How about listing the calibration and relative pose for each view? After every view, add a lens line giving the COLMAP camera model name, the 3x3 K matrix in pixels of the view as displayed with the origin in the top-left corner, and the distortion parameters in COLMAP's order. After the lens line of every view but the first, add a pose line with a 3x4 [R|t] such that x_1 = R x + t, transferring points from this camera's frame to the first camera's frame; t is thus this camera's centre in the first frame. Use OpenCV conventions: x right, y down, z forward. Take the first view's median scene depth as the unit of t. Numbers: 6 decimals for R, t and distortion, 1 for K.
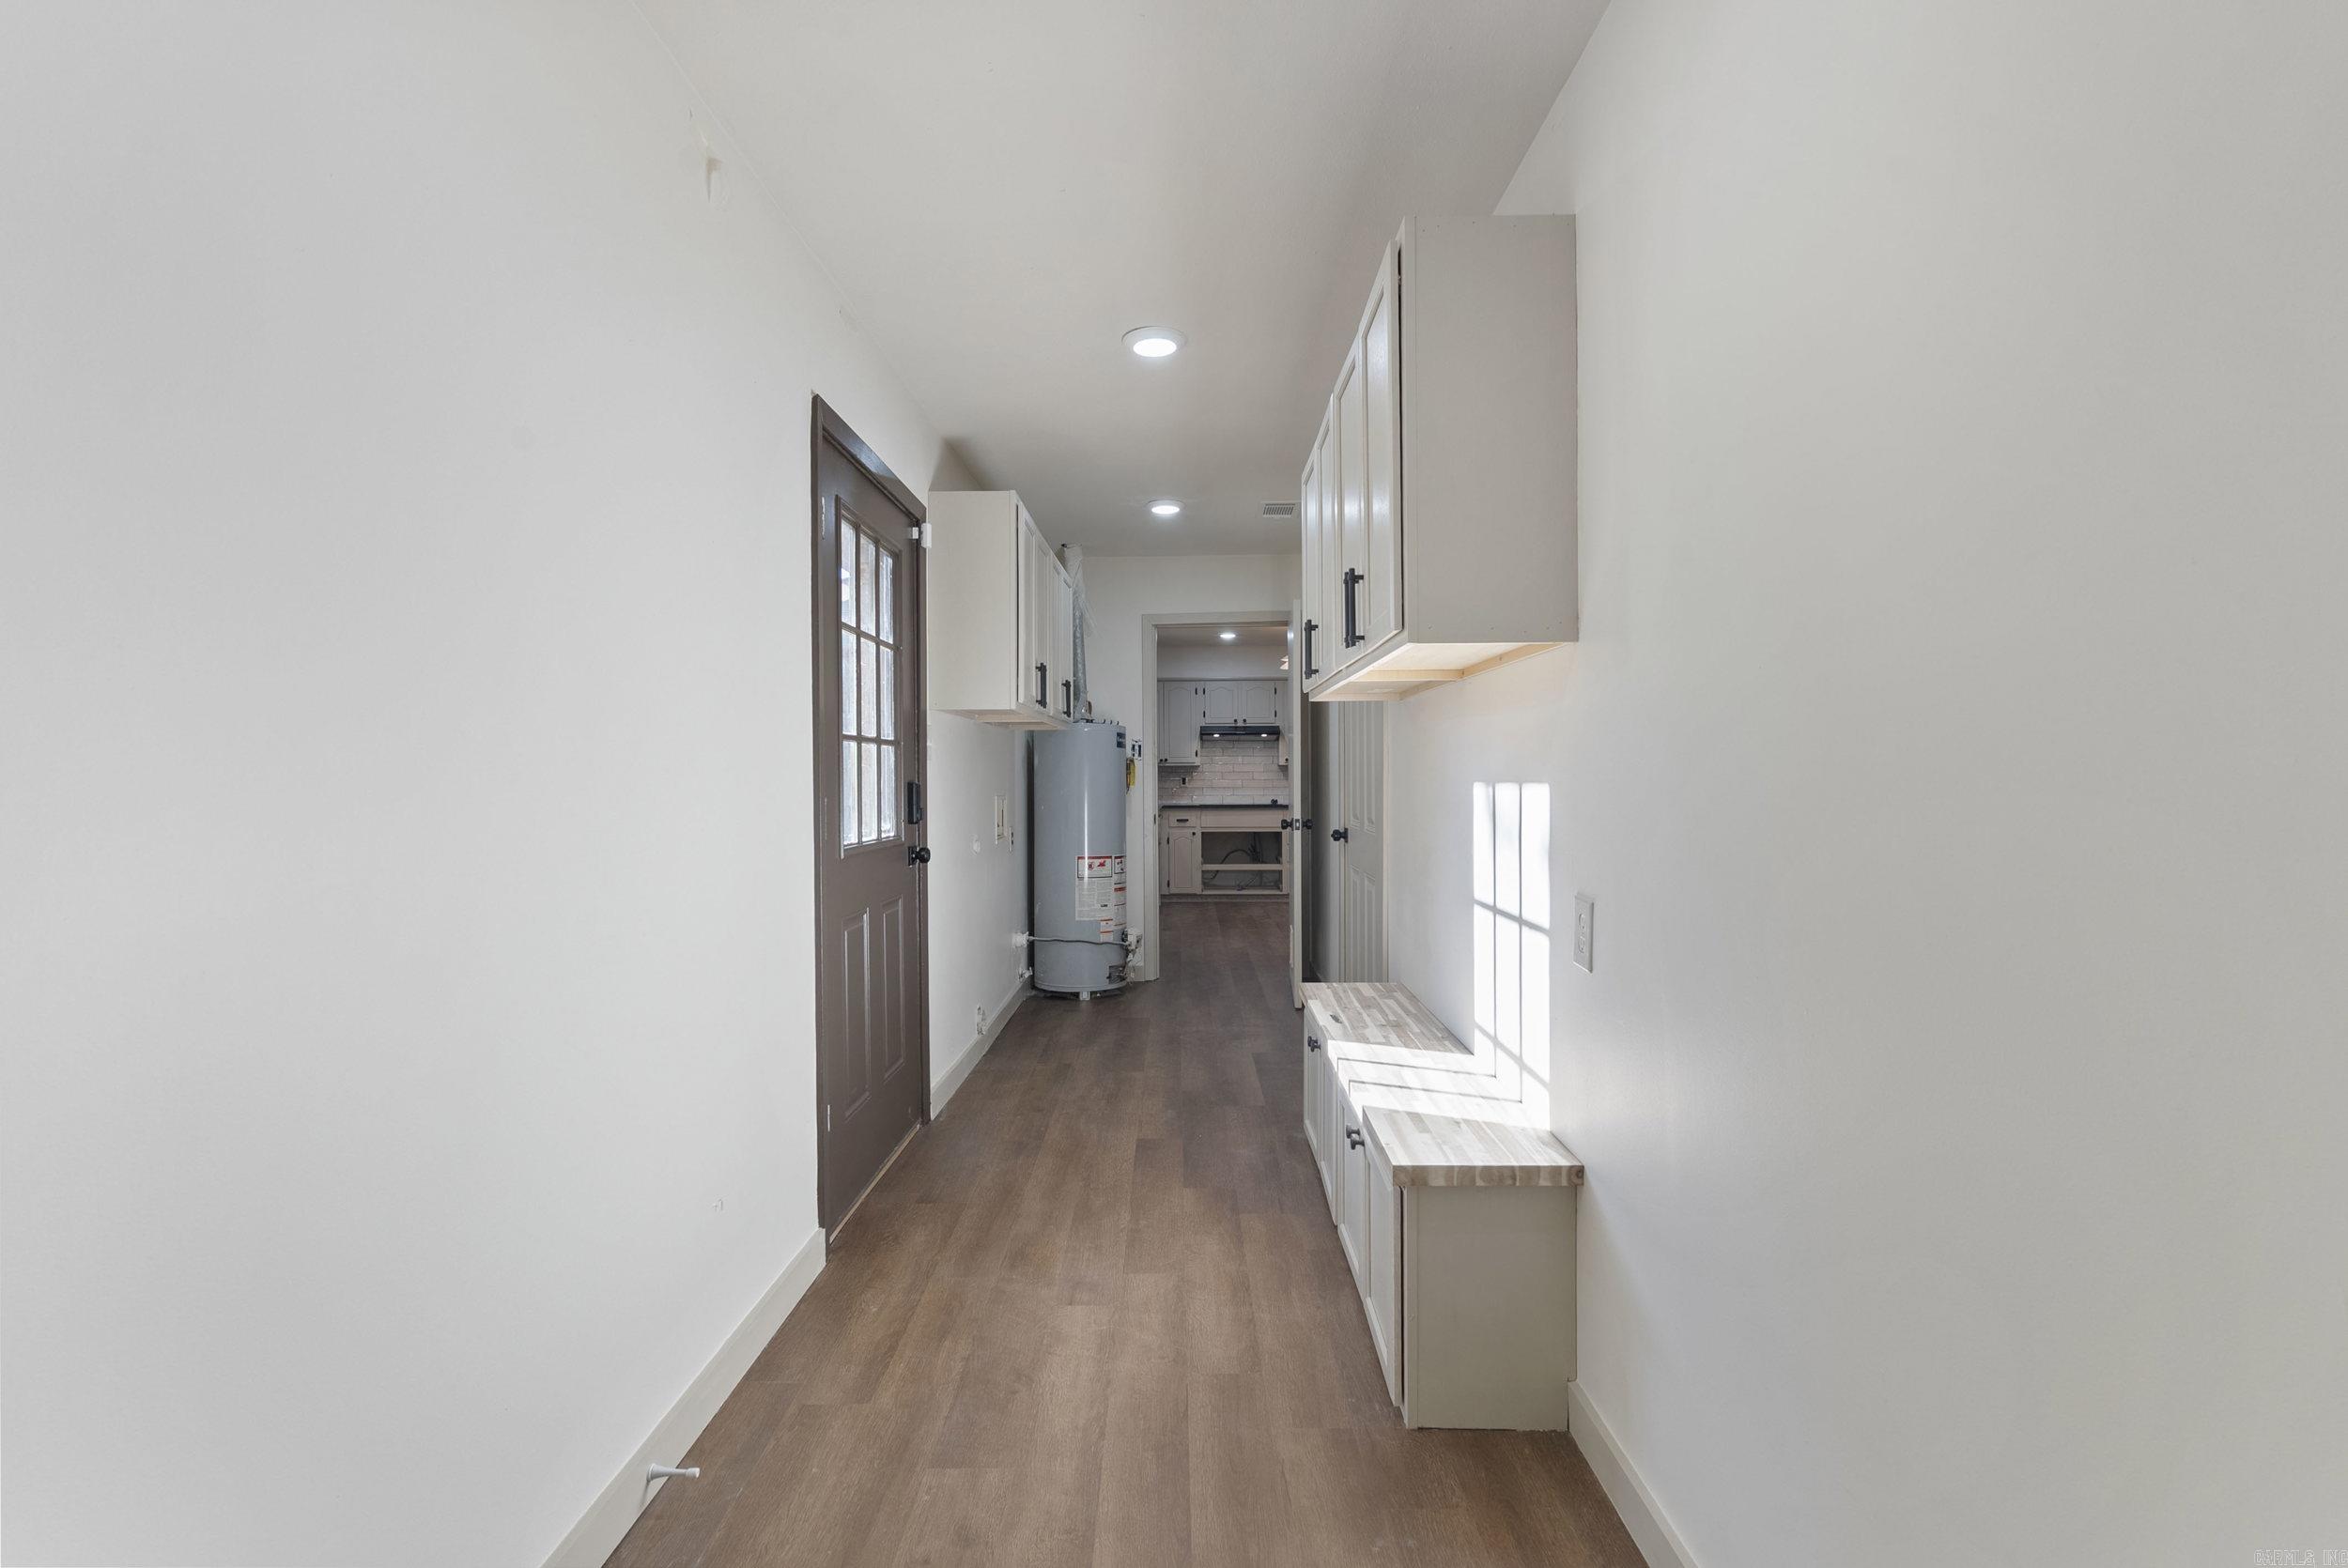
lens RADIAL K [[1037.8, 0, 1189.6], [0, 1037.8, 781.3], [0, 0, 1]] dist [-0.007143, 0.001450]
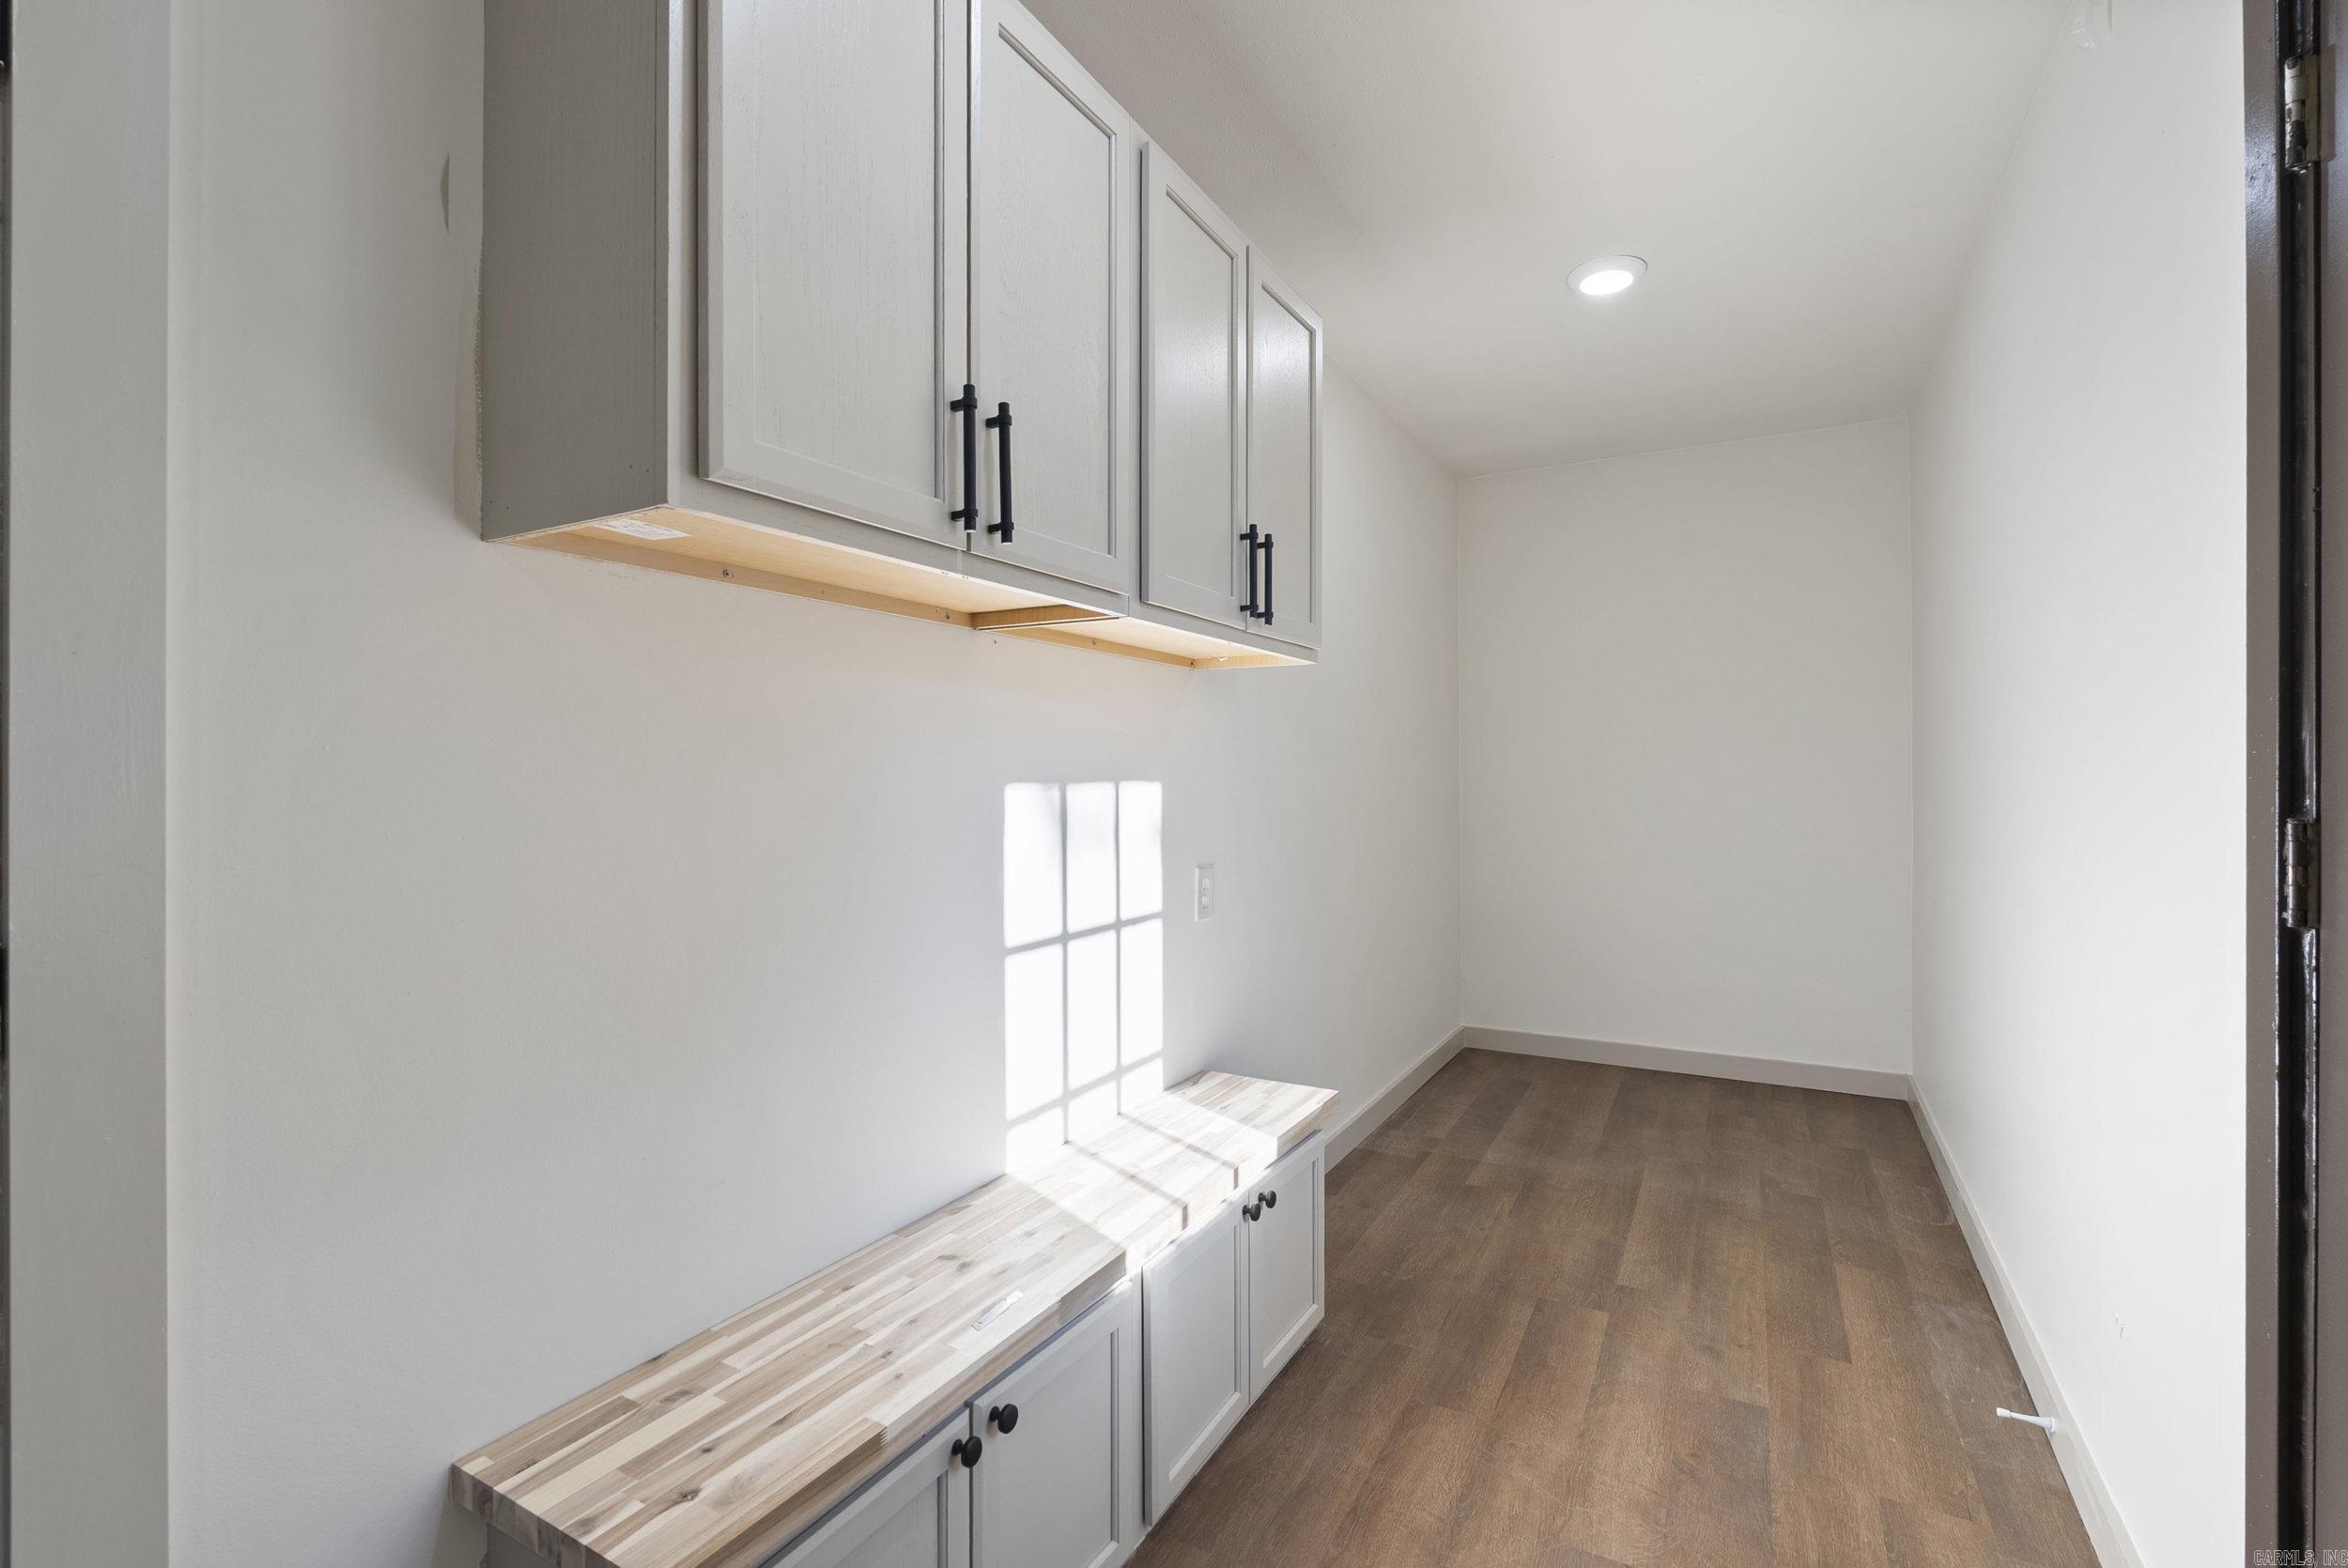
lens RADIAL K [[1037.8, 0, 1183.1], [0, 1037.8, 776.4], [0, 0, 1]] dist [-0.007143, 0.001450]
pose [[-0.871298, 0.006649, 0.490709, -0.183134], [0.010956, 0.999923, 0.005905, -0.007898], [-0.490632, 0.010522, -0.871304, 1.607521]]
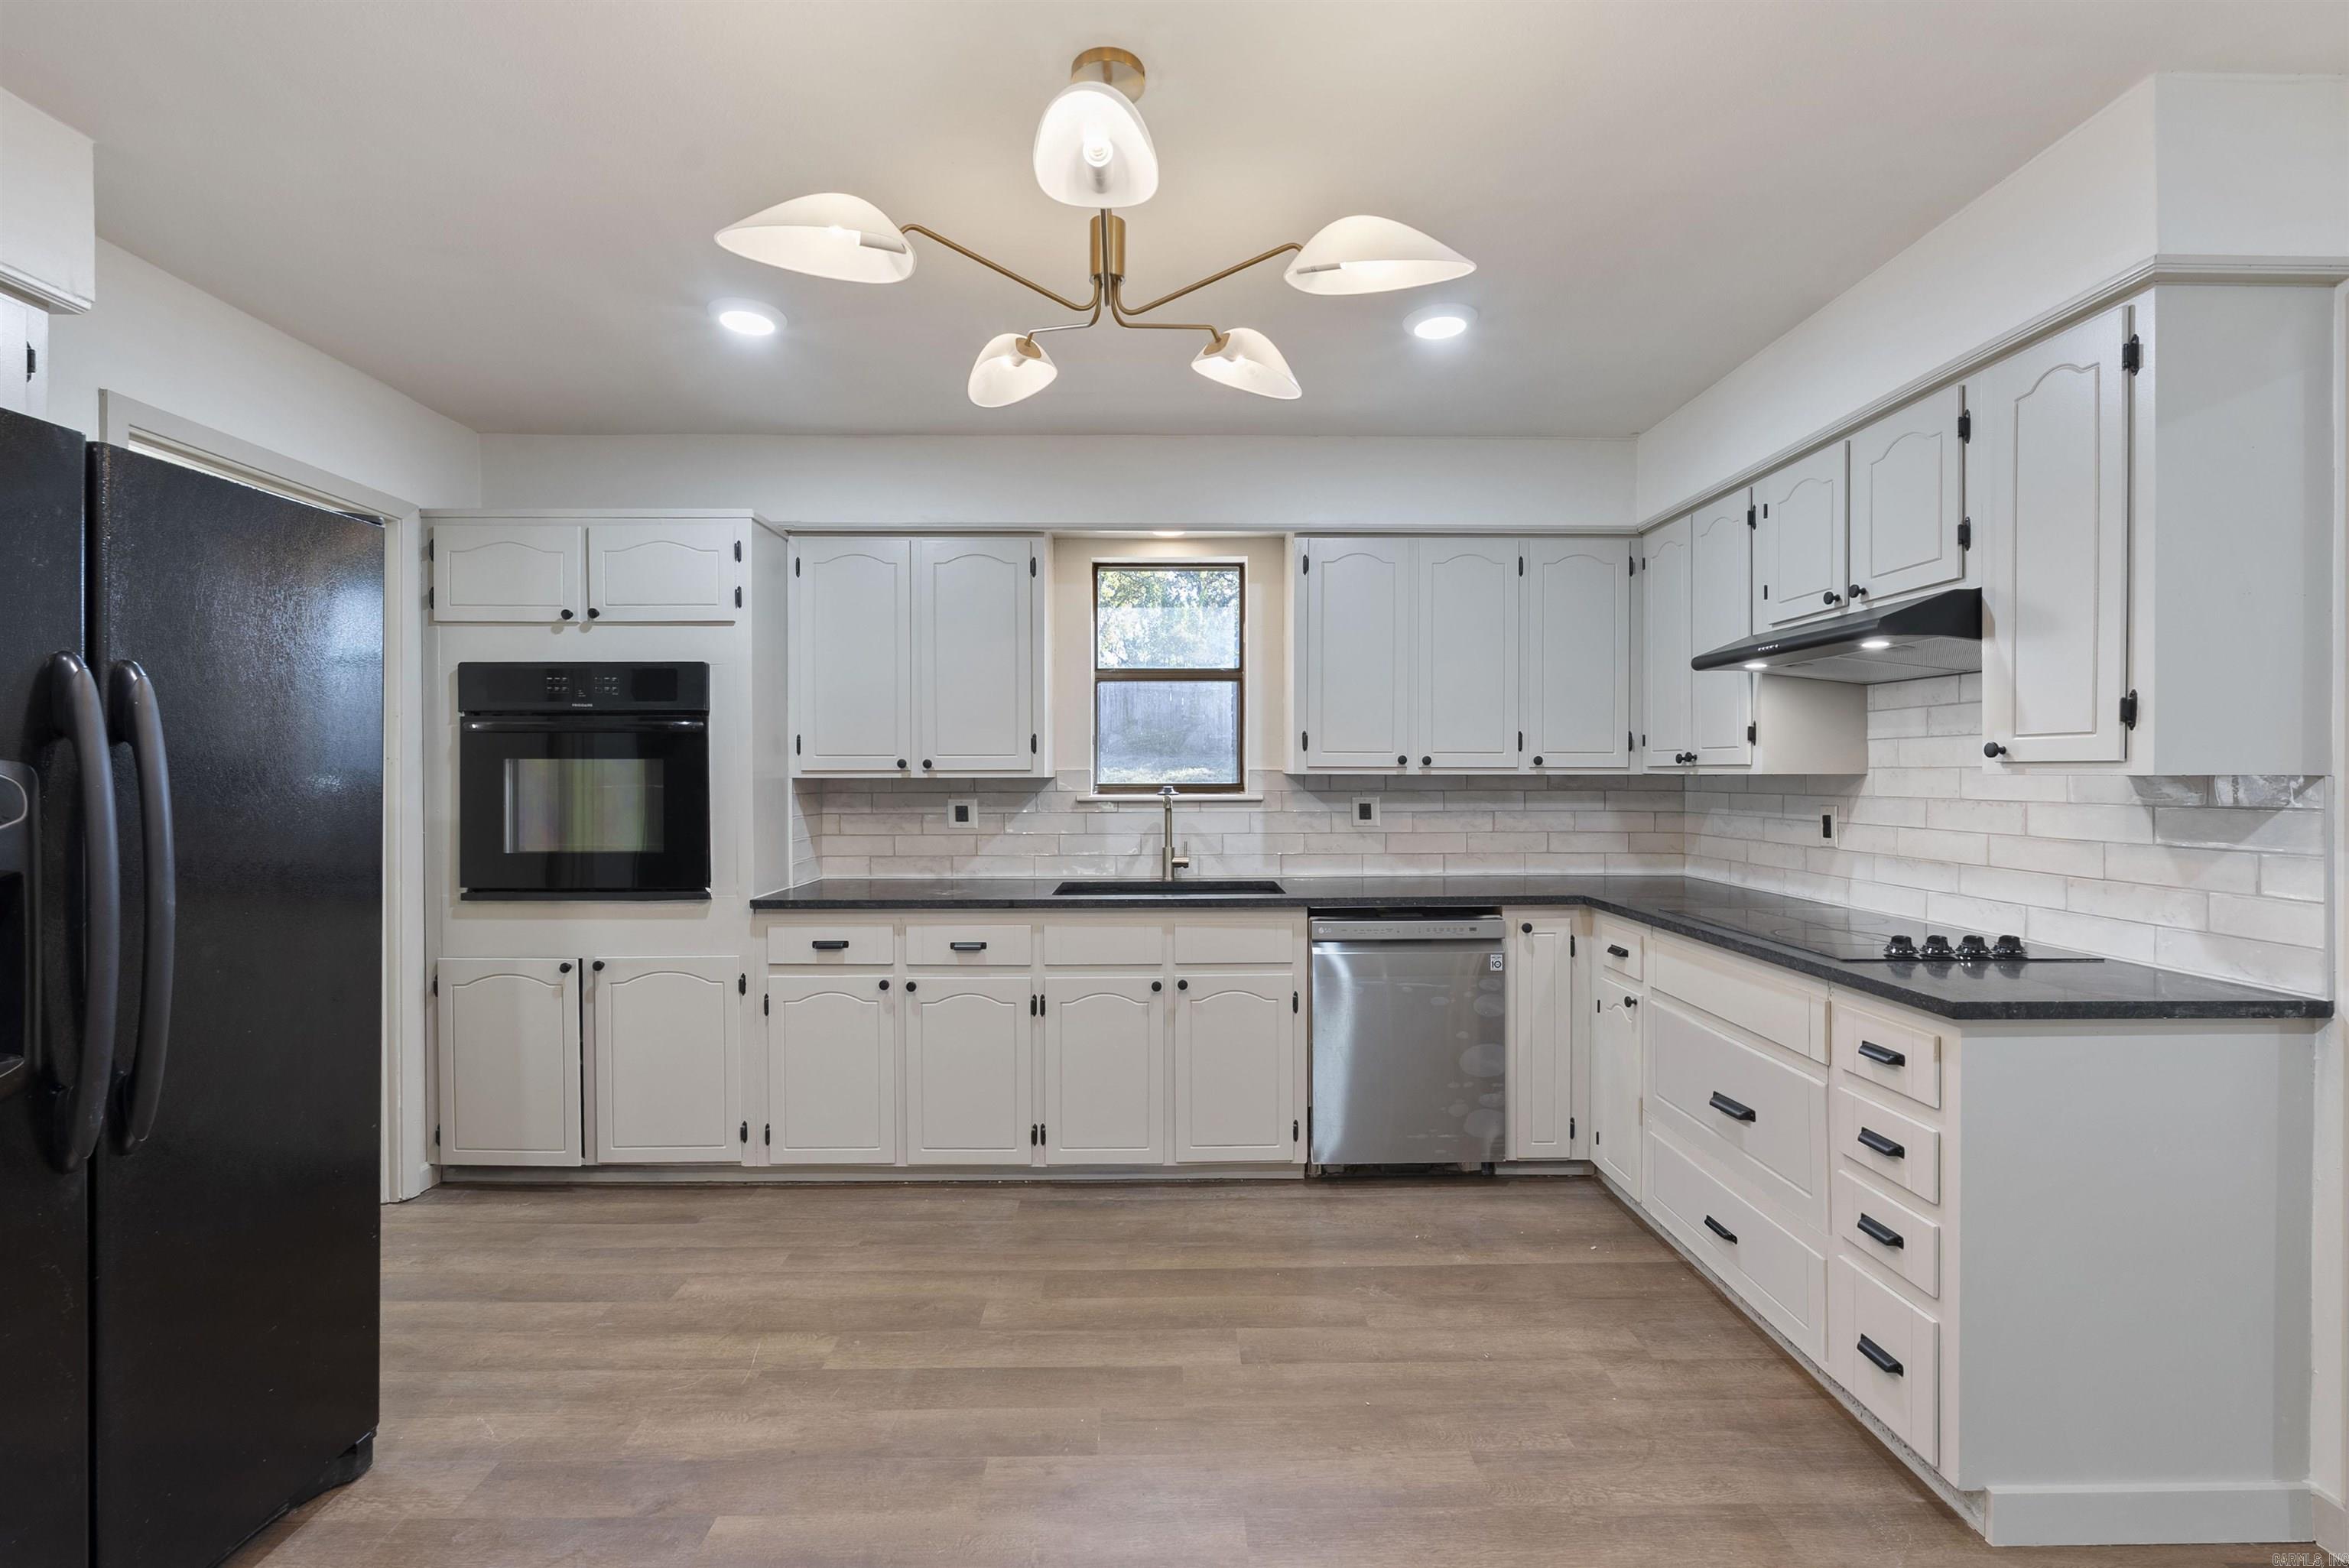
lens RADIAL K [[1038.3, 0, 1176.3], [0, 1038.3, 782.6], [0, 0, 1]] dist [-0.007143, 0.001450]
pose [[0.014432, 0.013692, -0.999802, 1.193618], [-0.003109, 0.999902, 0.013648, -0.067491], [0.999891, 0.002911, 0.014473, 3.391699]]
